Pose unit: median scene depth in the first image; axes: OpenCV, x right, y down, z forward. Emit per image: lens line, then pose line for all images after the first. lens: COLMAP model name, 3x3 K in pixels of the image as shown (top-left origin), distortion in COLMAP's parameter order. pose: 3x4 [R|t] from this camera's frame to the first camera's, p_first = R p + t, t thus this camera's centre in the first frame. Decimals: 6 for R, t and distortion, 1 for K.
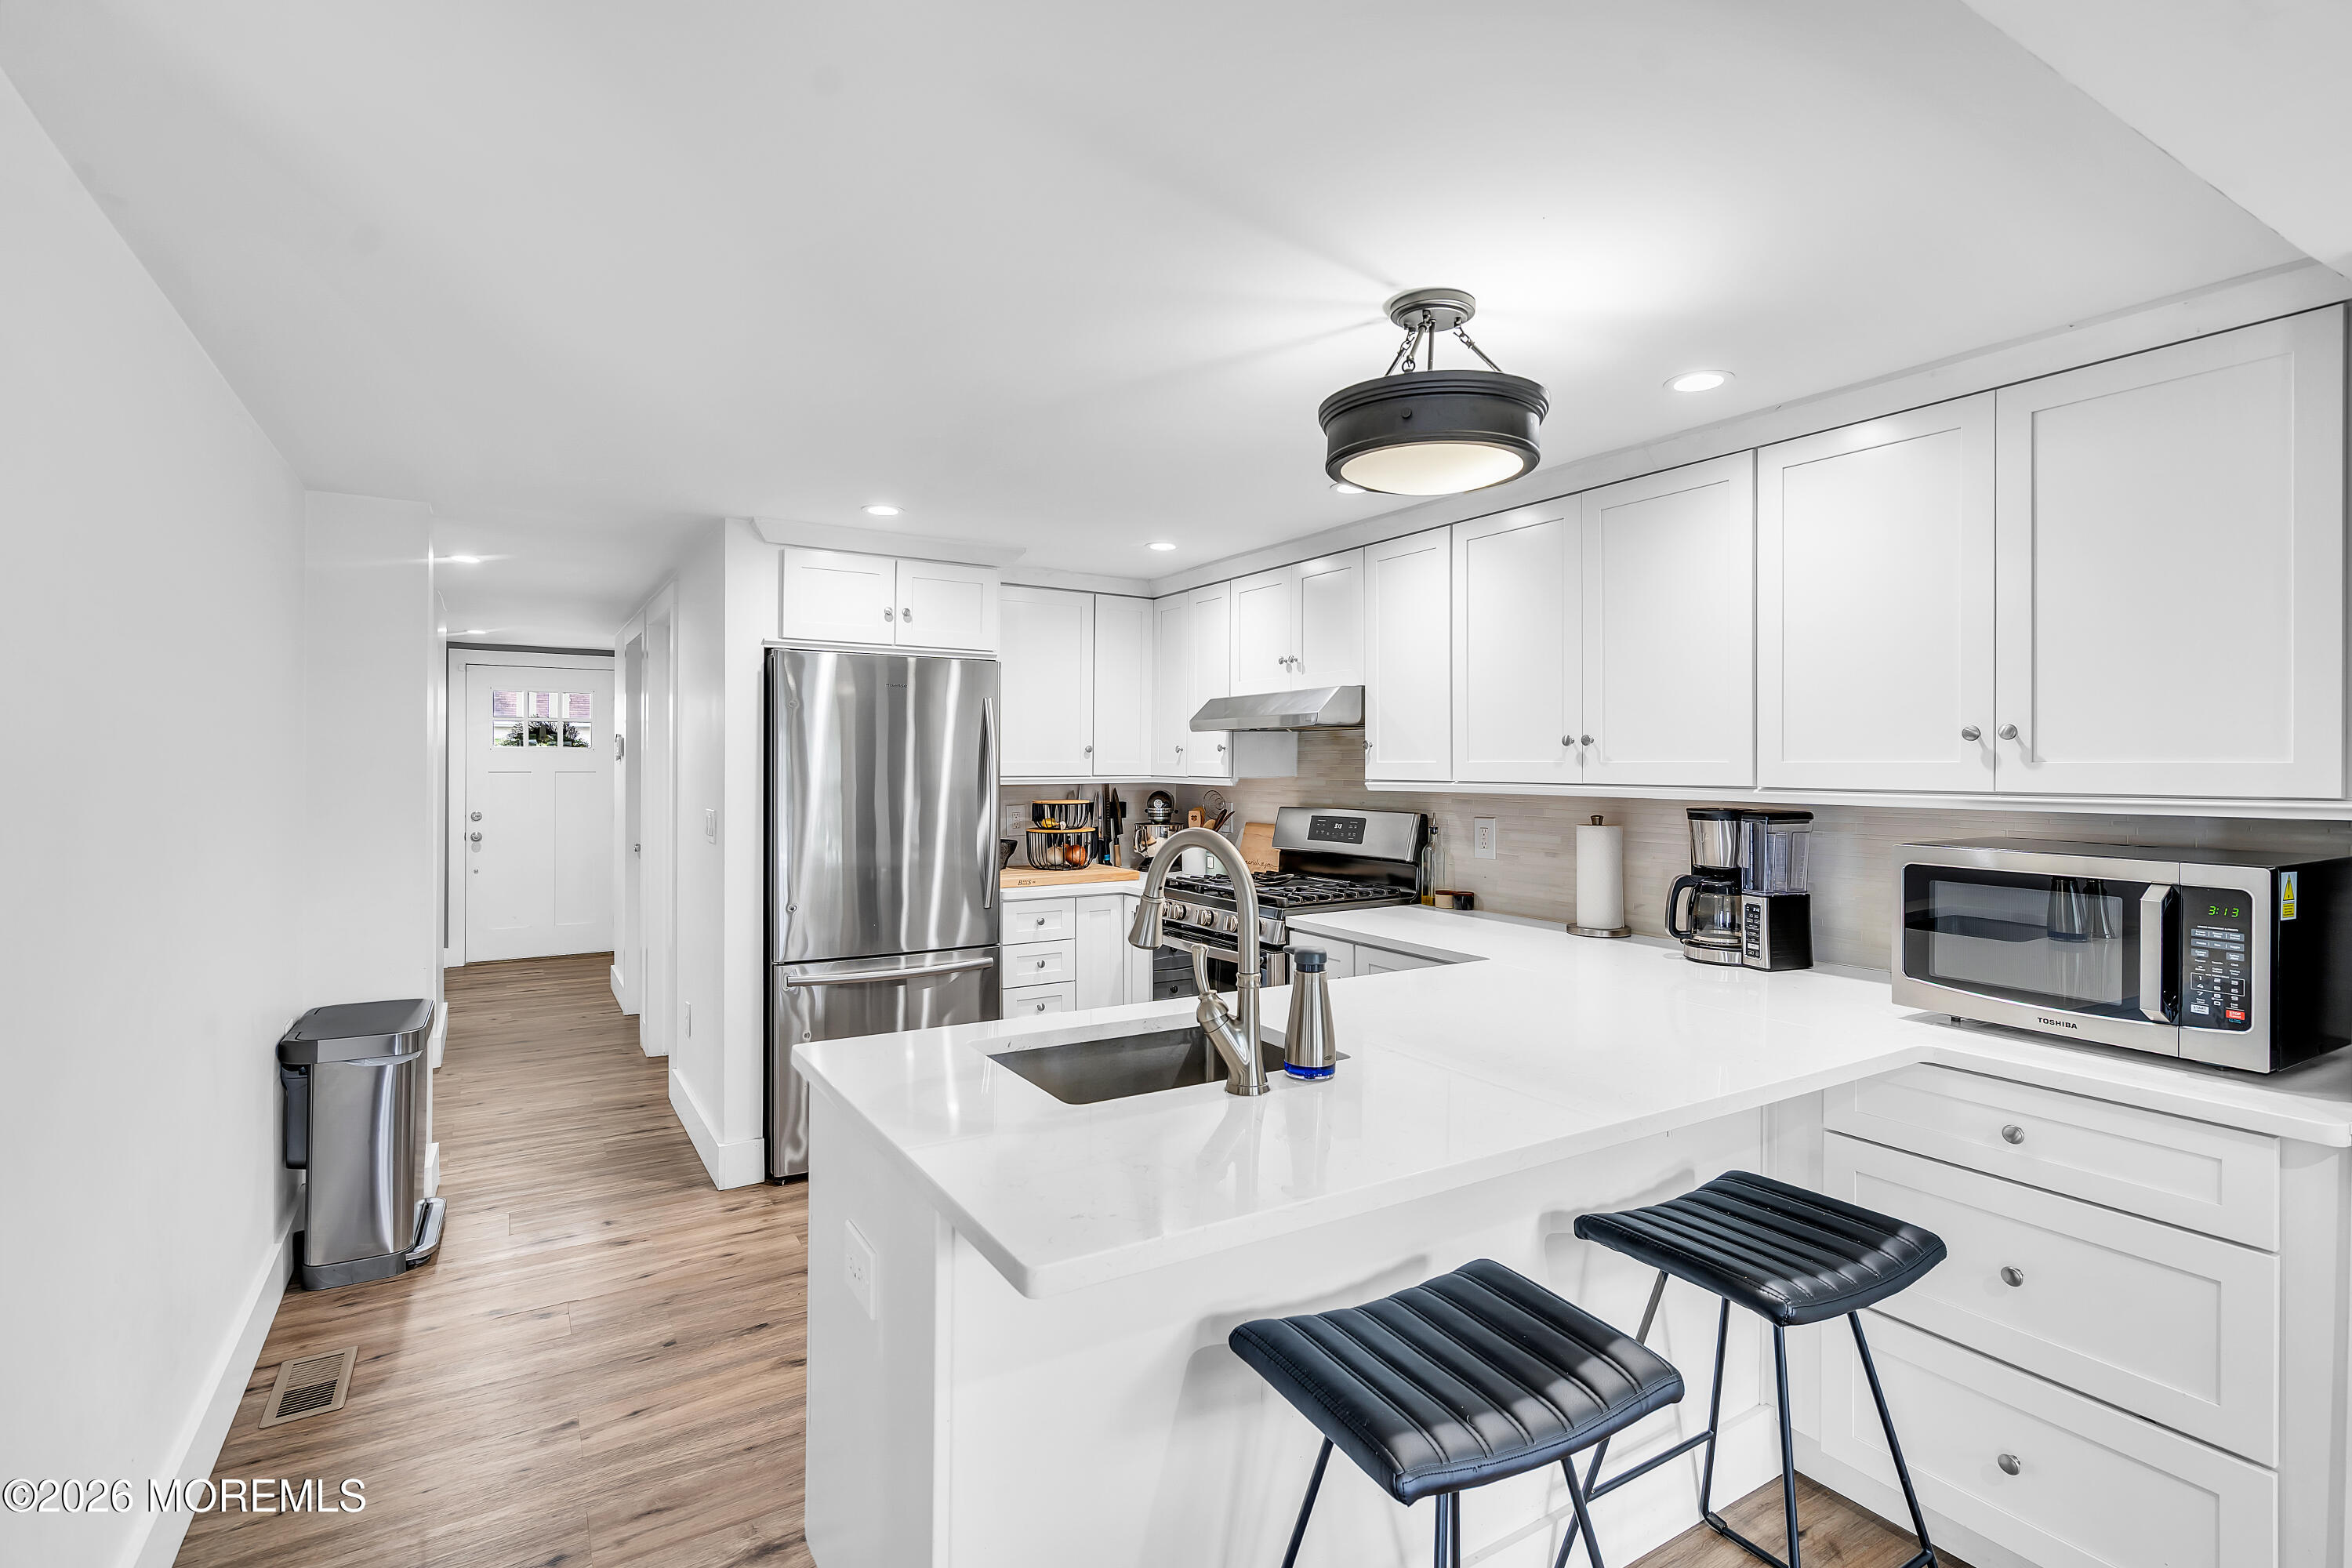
lens RADIAL K [[1073.4, 0, 1192.2], [0, 1073.4, 779.5], [0, 0, 1]] dist [-0.001886, 0.001525]
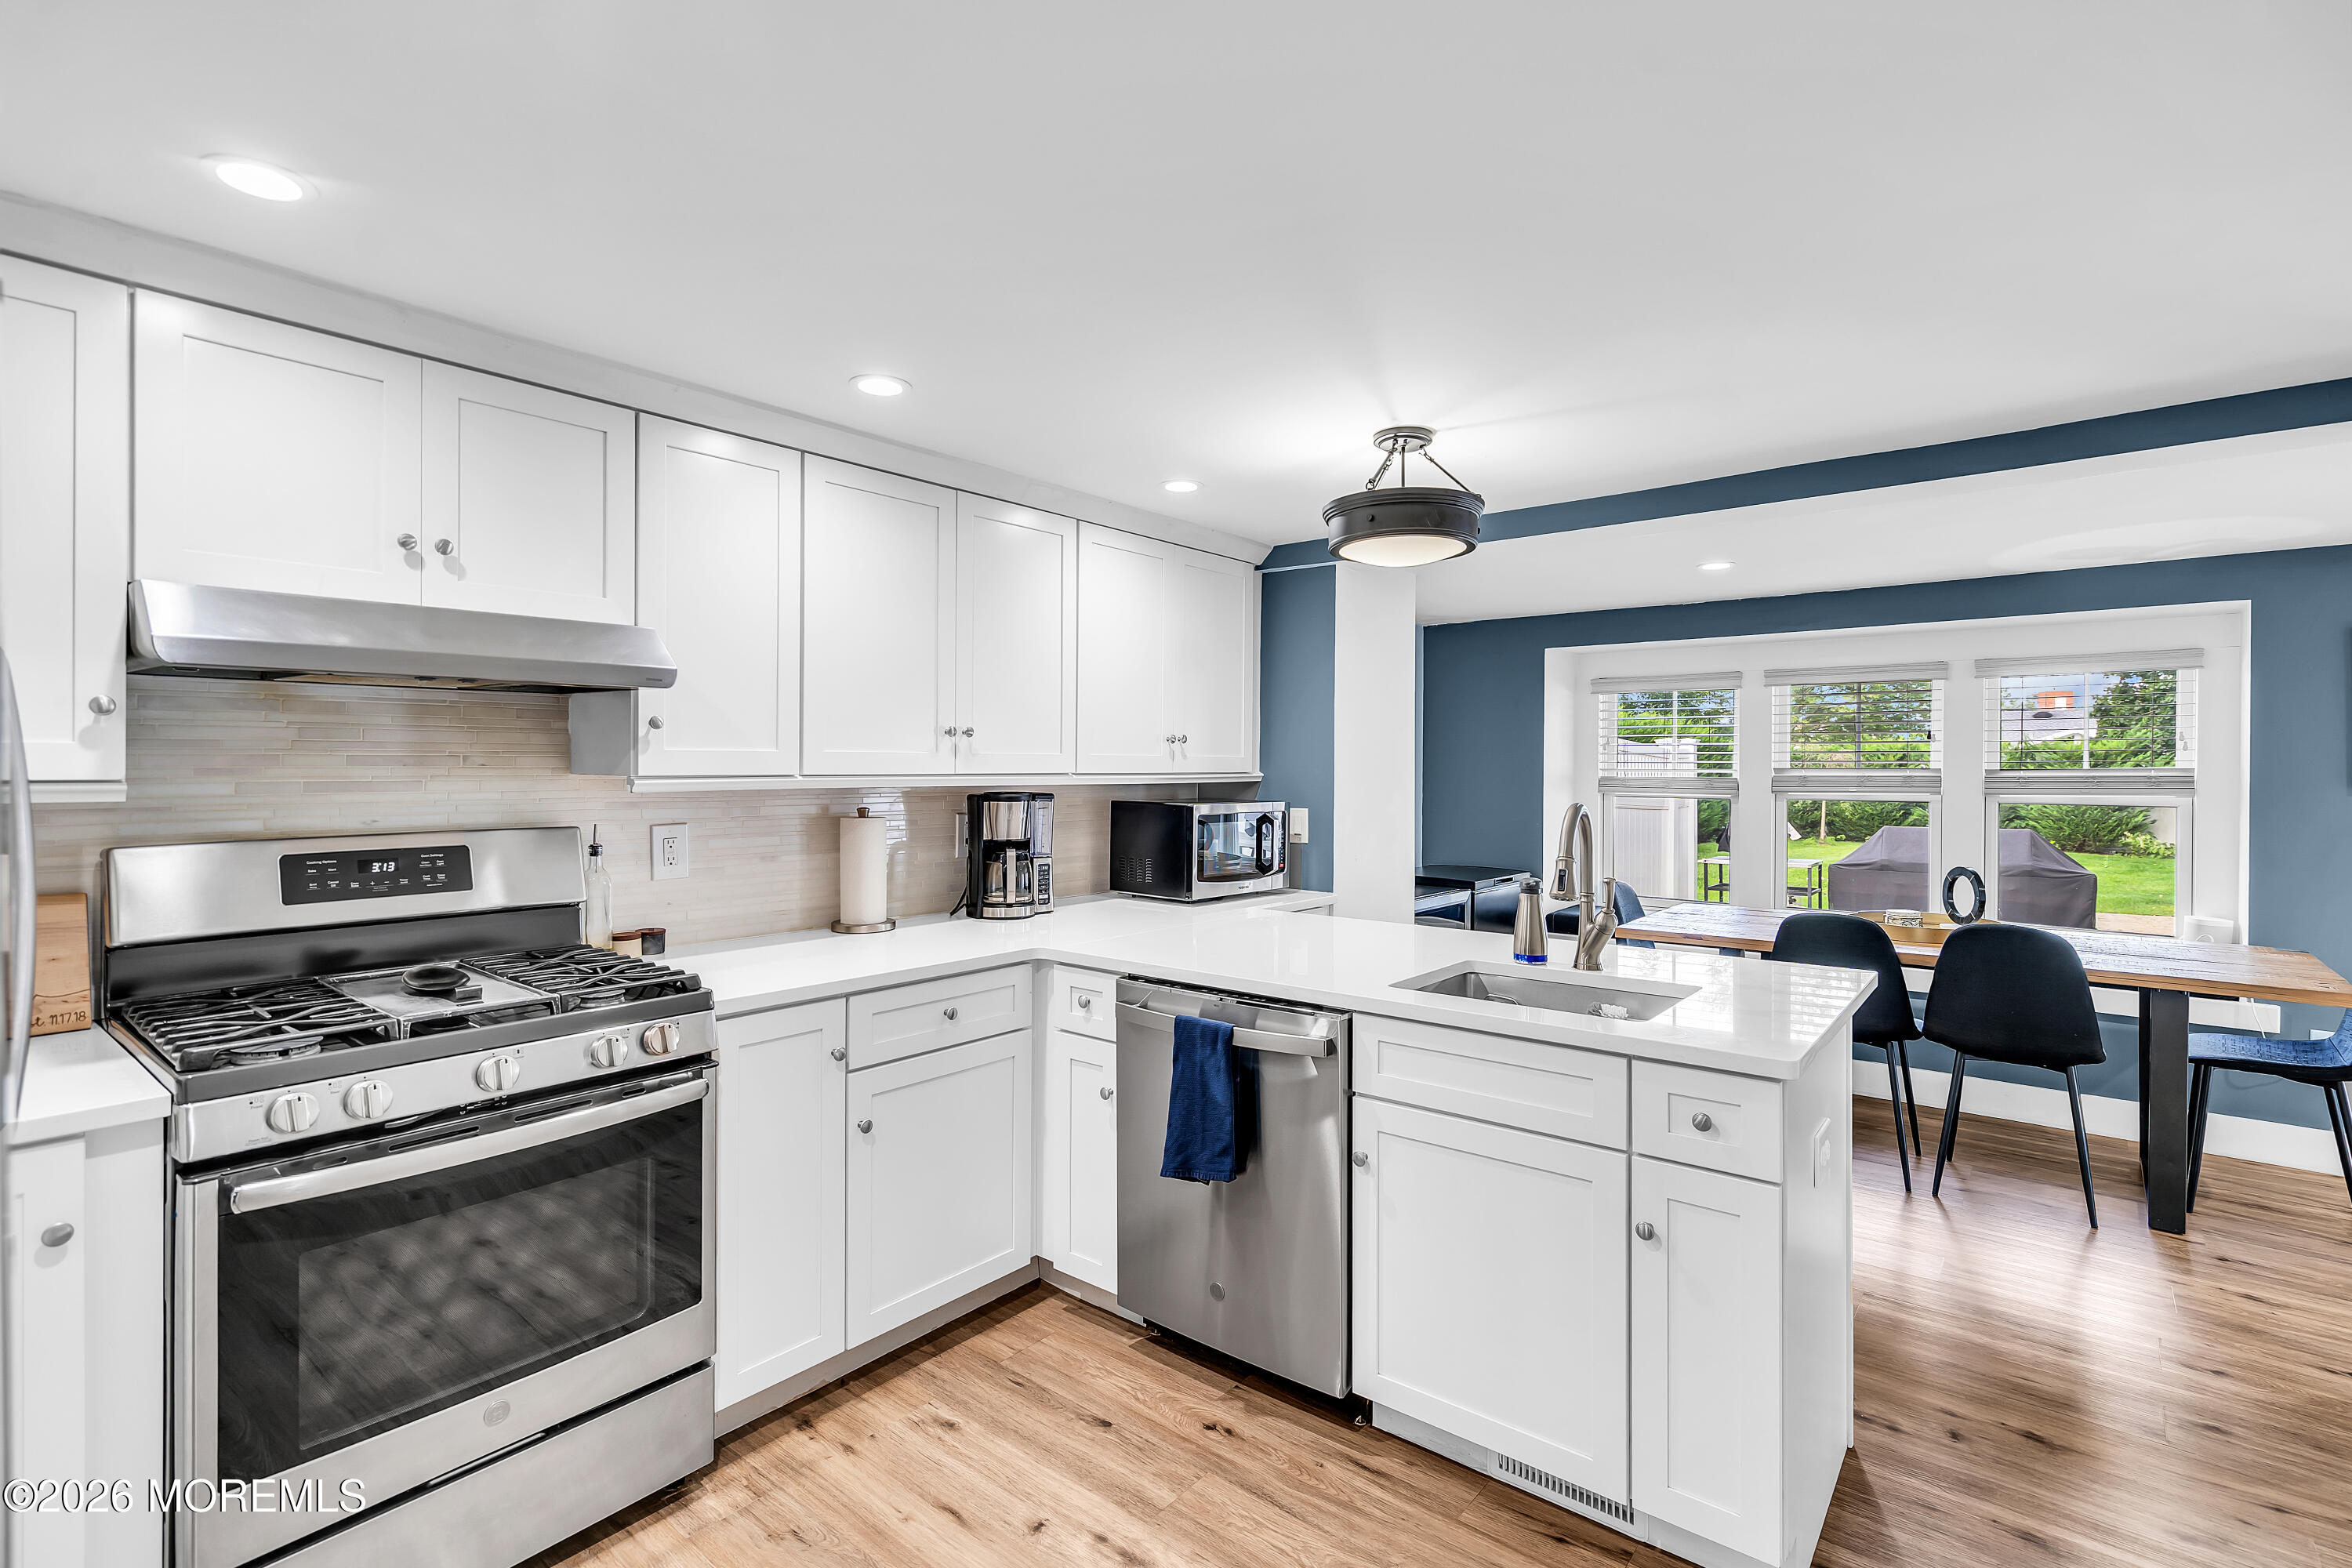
lens RADIAL K [[1073.4, 0, 1175.0], [0, 1073.4, 777.2], [0, 0, 1]] dist [-0.001886, 0.001525]
pose [[-0.313728, -0.016376, 0.949372, -0.585628], [0.005285, 0.999806, 0.018993, -0.010364], [-0.949498, 0.010976, -0.313580, 0.959426]]
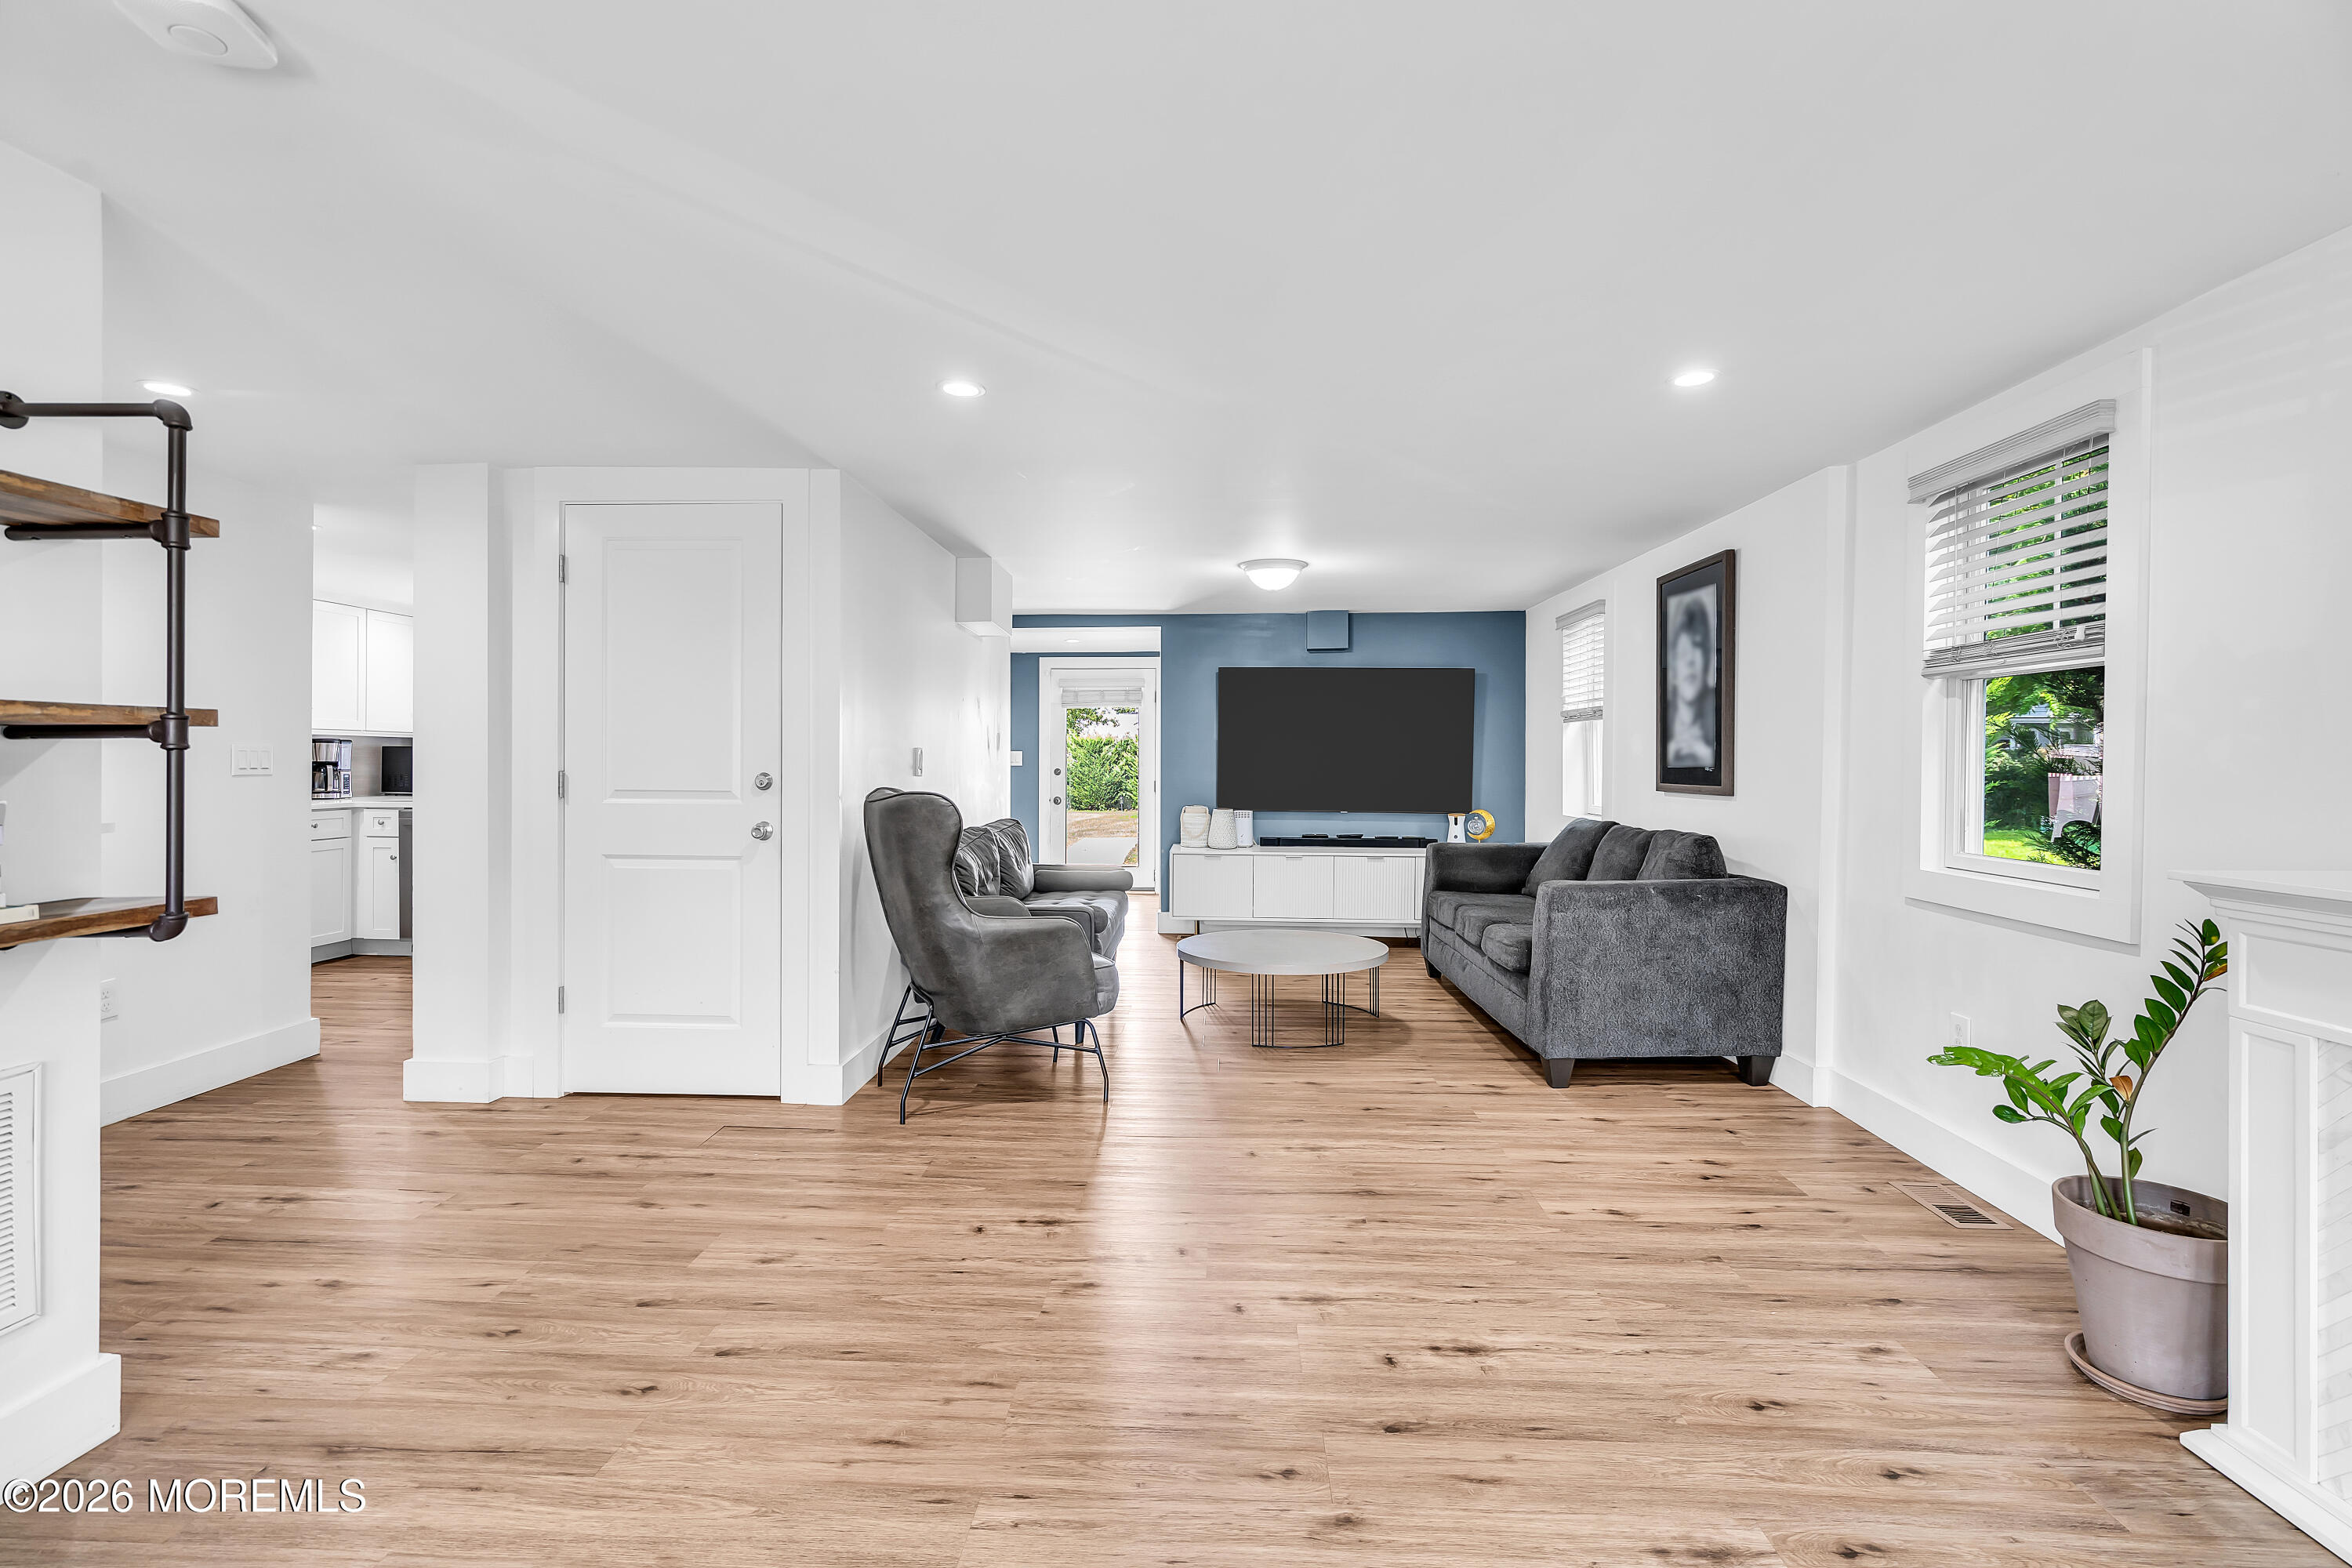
lens RADIAL K [[1073.4, 0, 1165.6], [0, 1073.4, 764.8], [0, 0, 1]] dist [-0.001886, 0.001525]
pose [[-0.811964, -0.013546, 0.583550, -2.068505], [-0.003847, 0.999833, 0.017858, 0.028108], [-0.583695, 0.012255, -0.811881, 1.513441]]
